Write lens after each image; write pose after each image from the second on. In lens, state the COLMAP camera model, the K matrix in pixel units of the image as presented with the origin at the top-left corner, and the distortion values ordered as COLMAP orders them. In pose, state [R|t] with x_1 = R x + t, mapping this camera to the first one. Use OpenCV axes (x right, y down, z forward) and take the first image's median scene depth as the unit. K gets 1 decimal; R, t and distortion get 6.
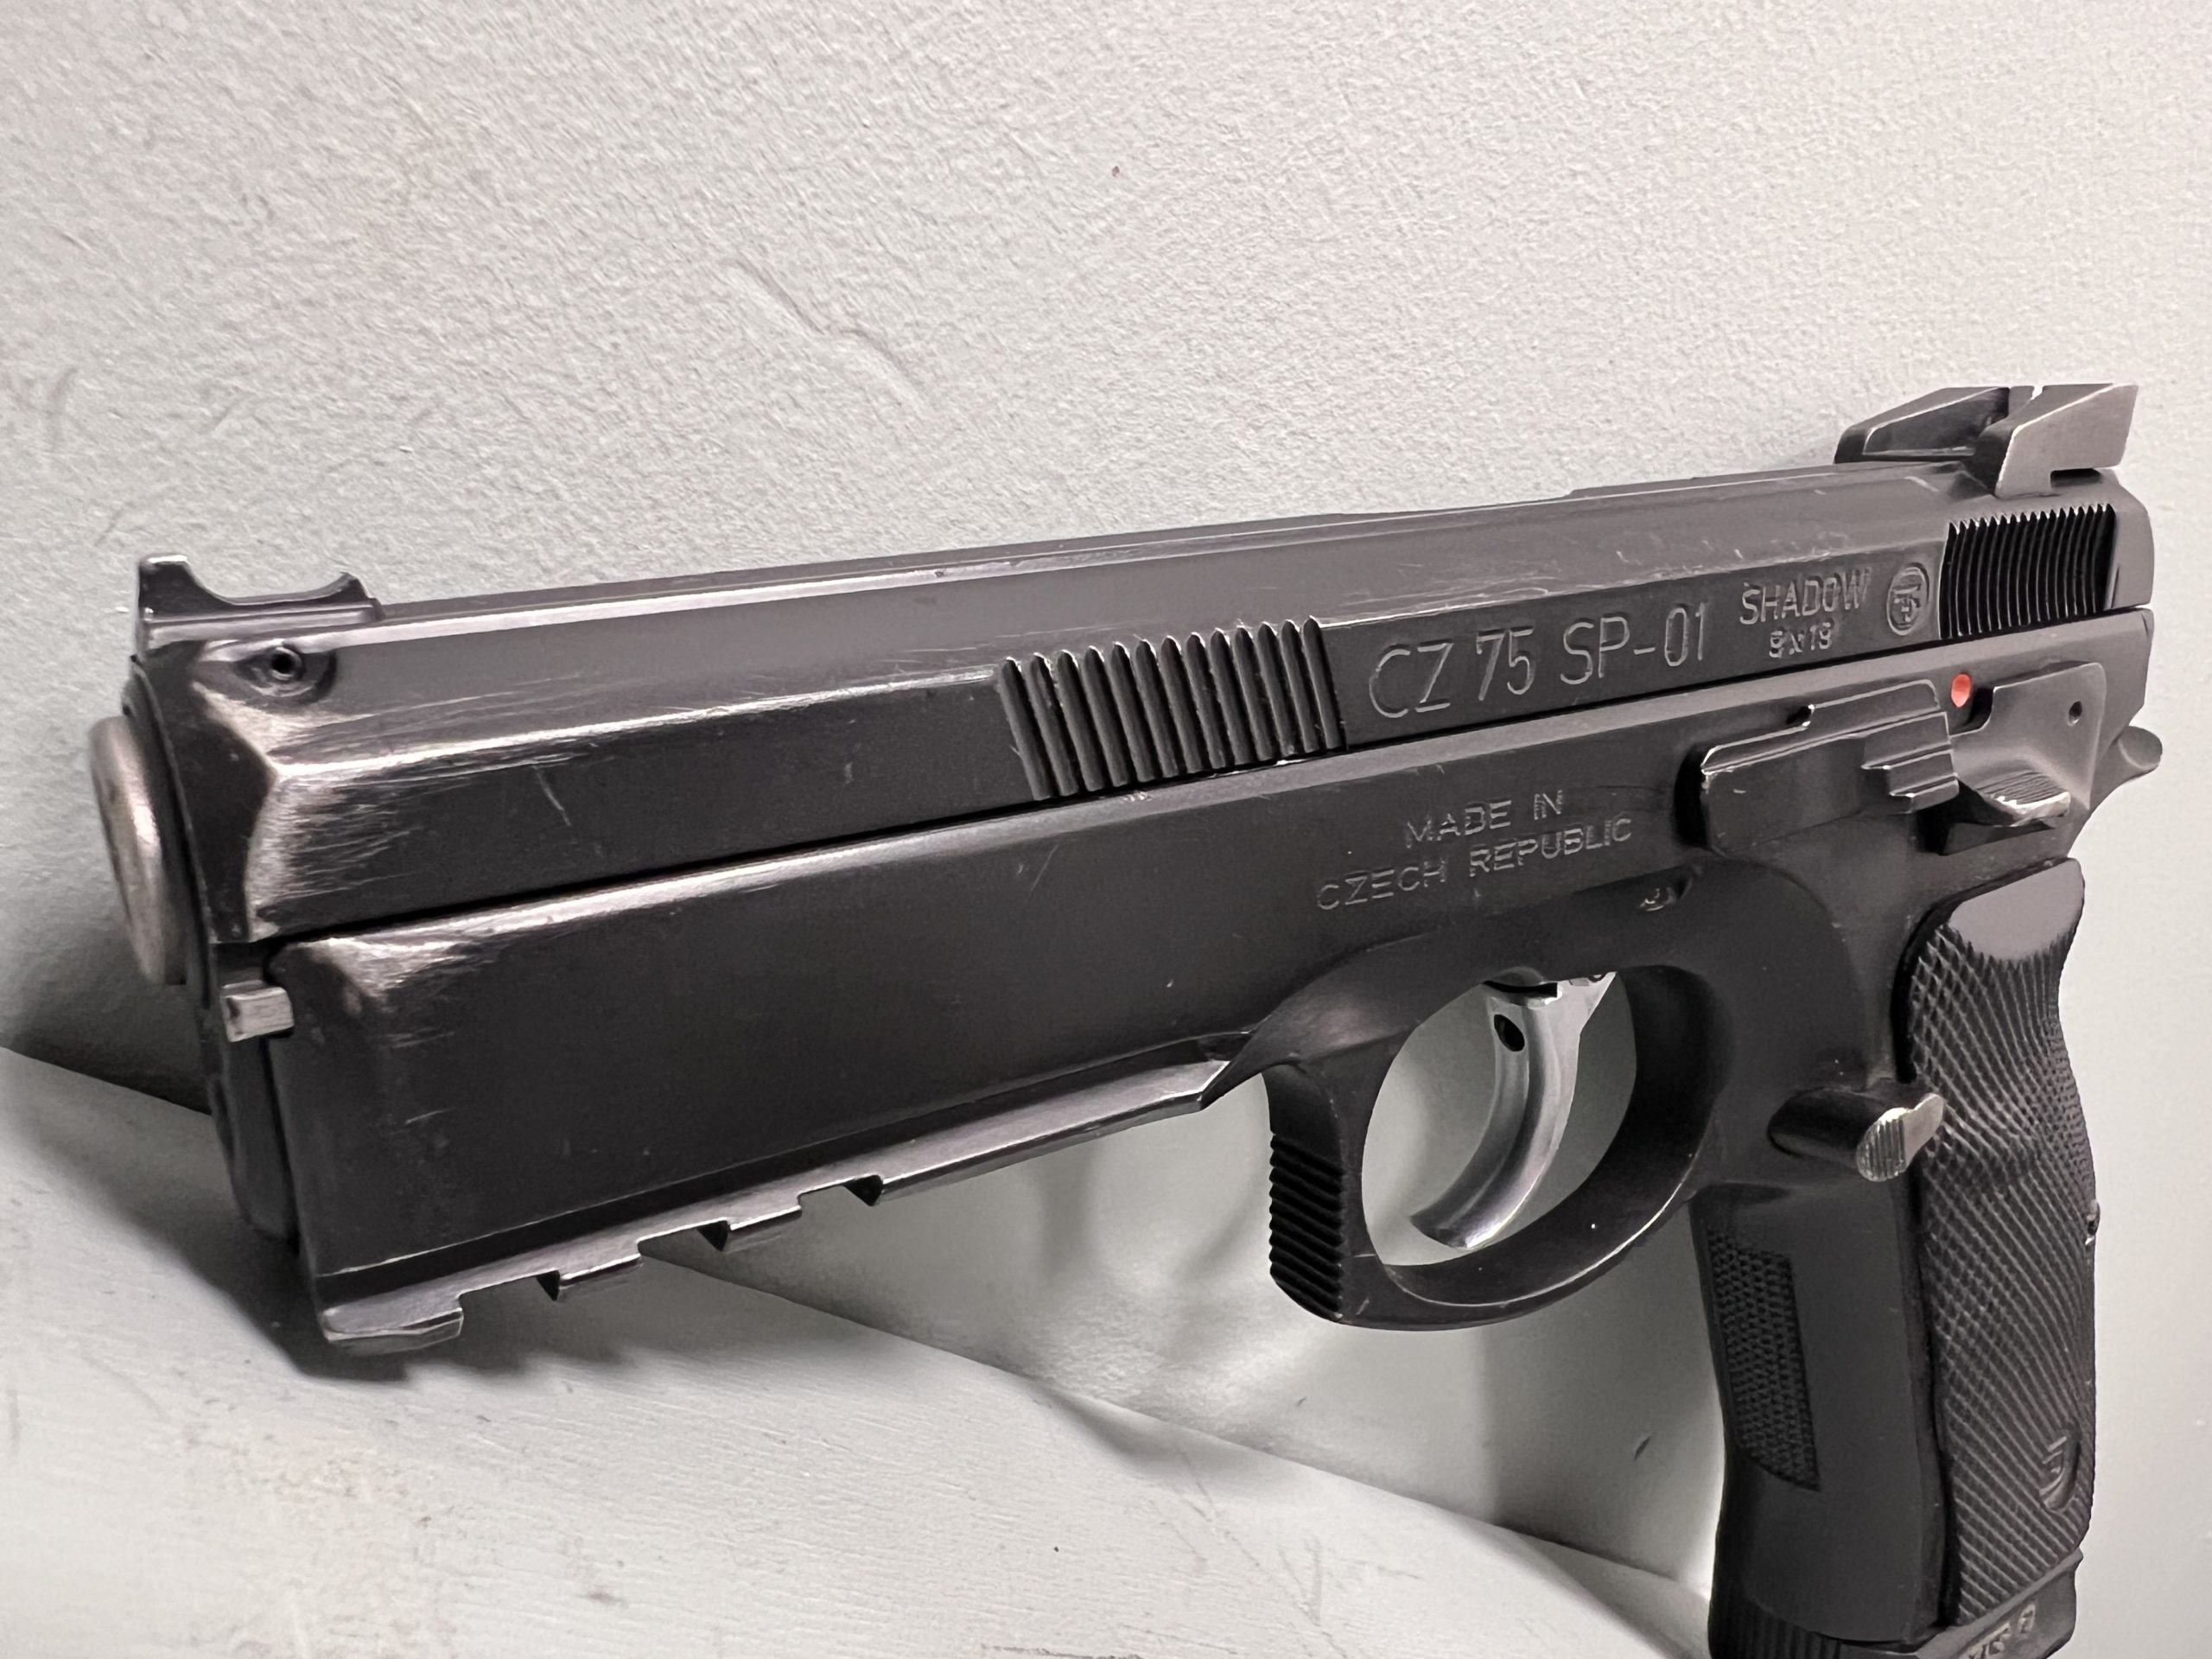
lens RADIAL K [[1672.4, 0, 1103.8], [0, 1672.4, 921.4], [0, 0, 1]] dist [-0.002604, -0.001028]
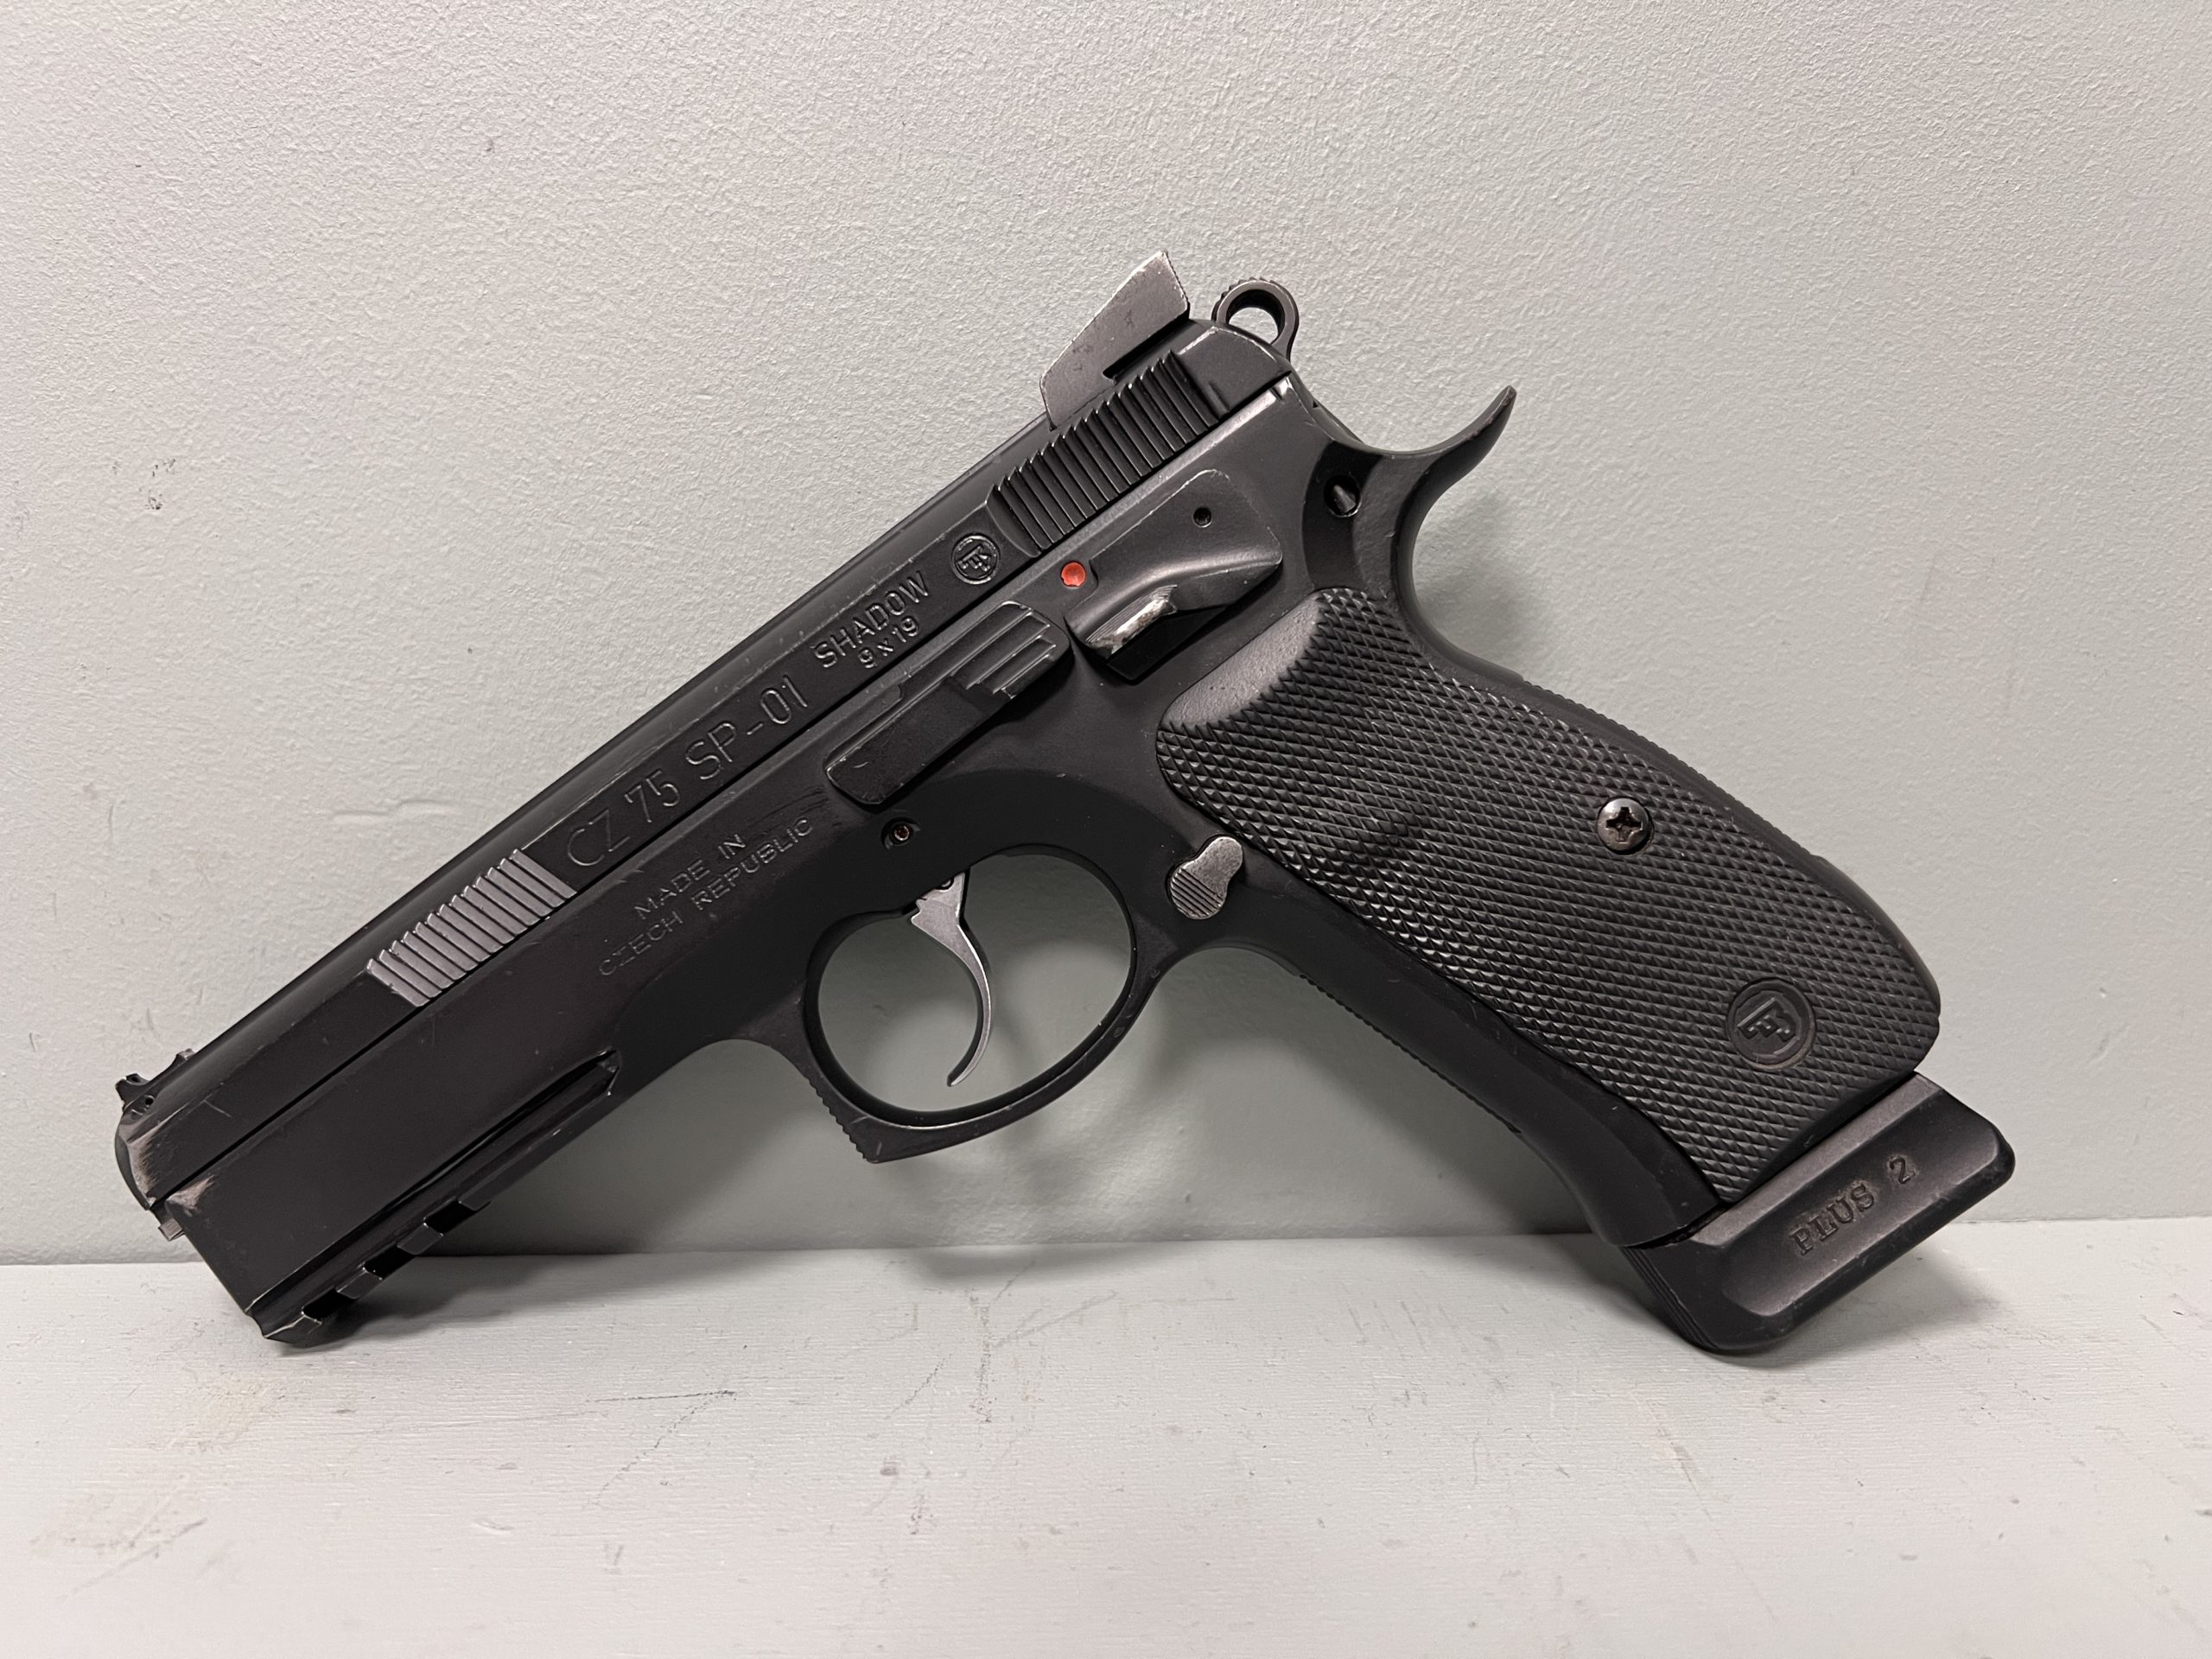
lens RADIAL K [[1714.1, 0, 1144.4], [0, 1714.1, 879.1], [0, 0, 1]] dist [0.033942, -0.074426]
pose [[0.702355, -0.425773, -0.570452, 1.323514], [0.417647, 0.895443, -0.154121, 0.346503], [0.576428, -0.130000, 0.806741, -0.145150]]
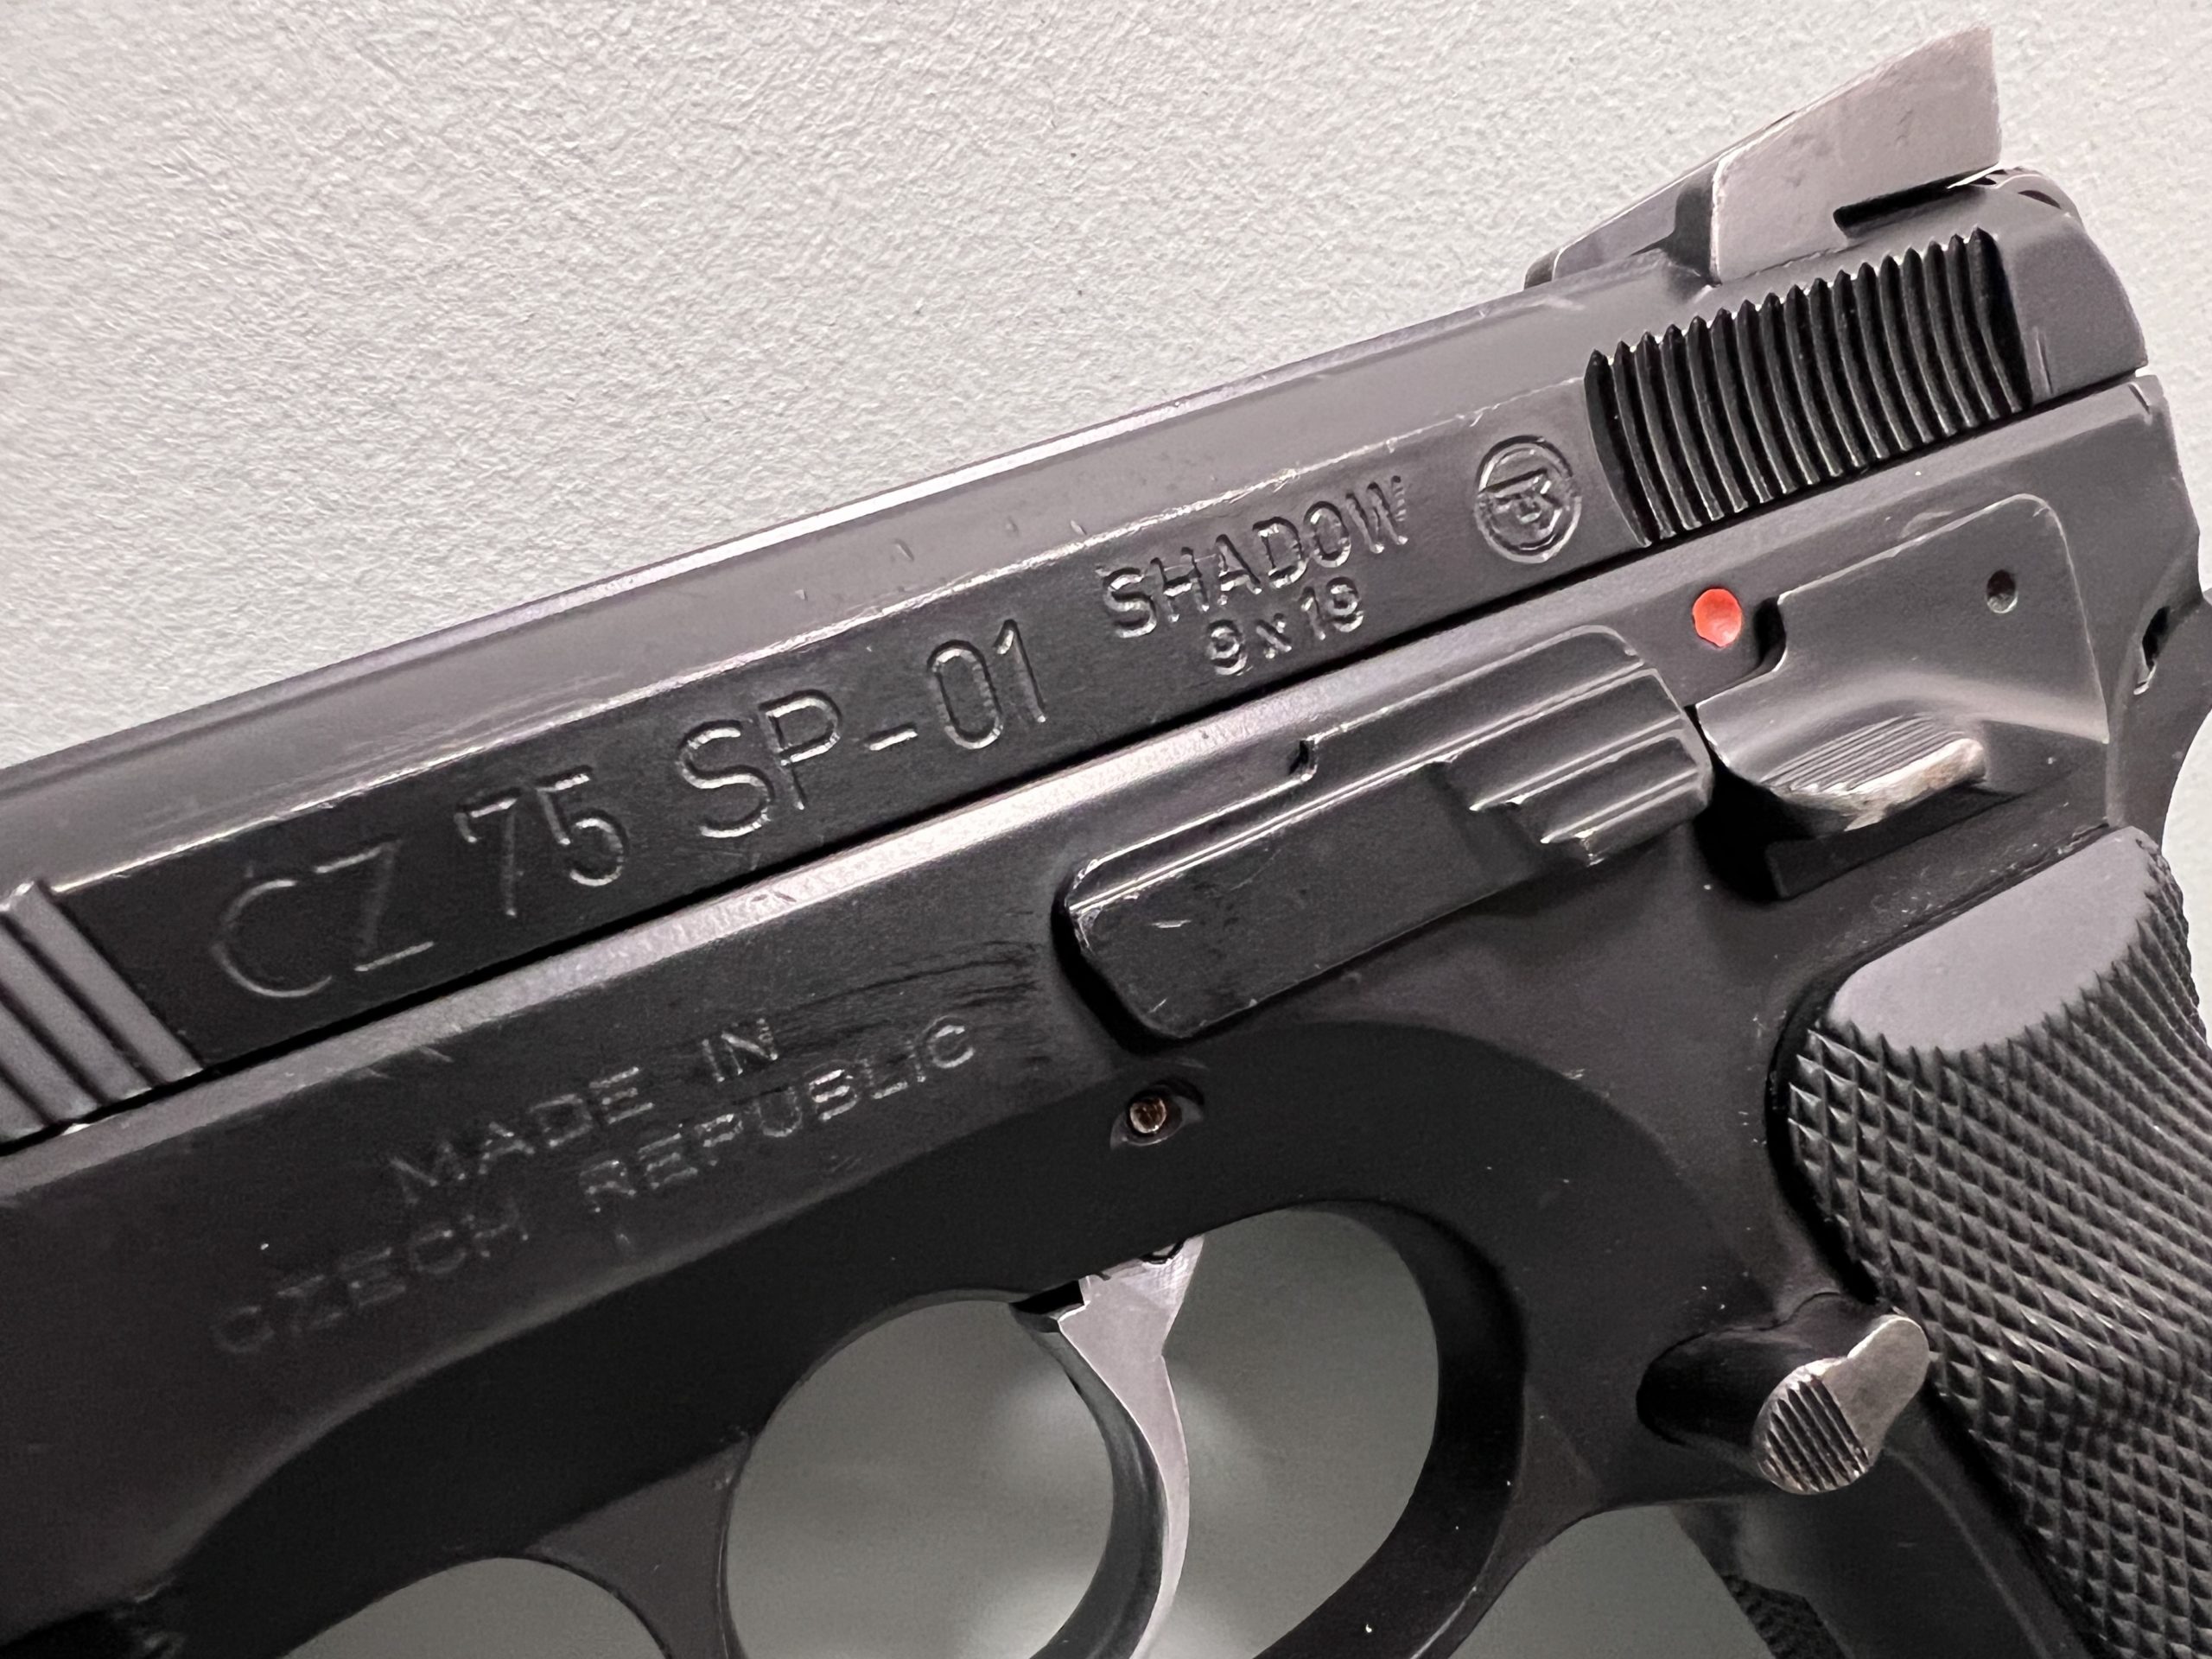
lens RADIAL K [[1709.2, 0, 1075.3], [0, 1709.2, 924.4], [0, 0, 1]] dist [-0.003014, -0.004090]
pose [[0.934045, -0.238757, -0.265623, 0.462571], [0.213871, 0.969536, -0.119411, -0.014694], [0.286042, 0.054727, 0.956653, 0.405687]]
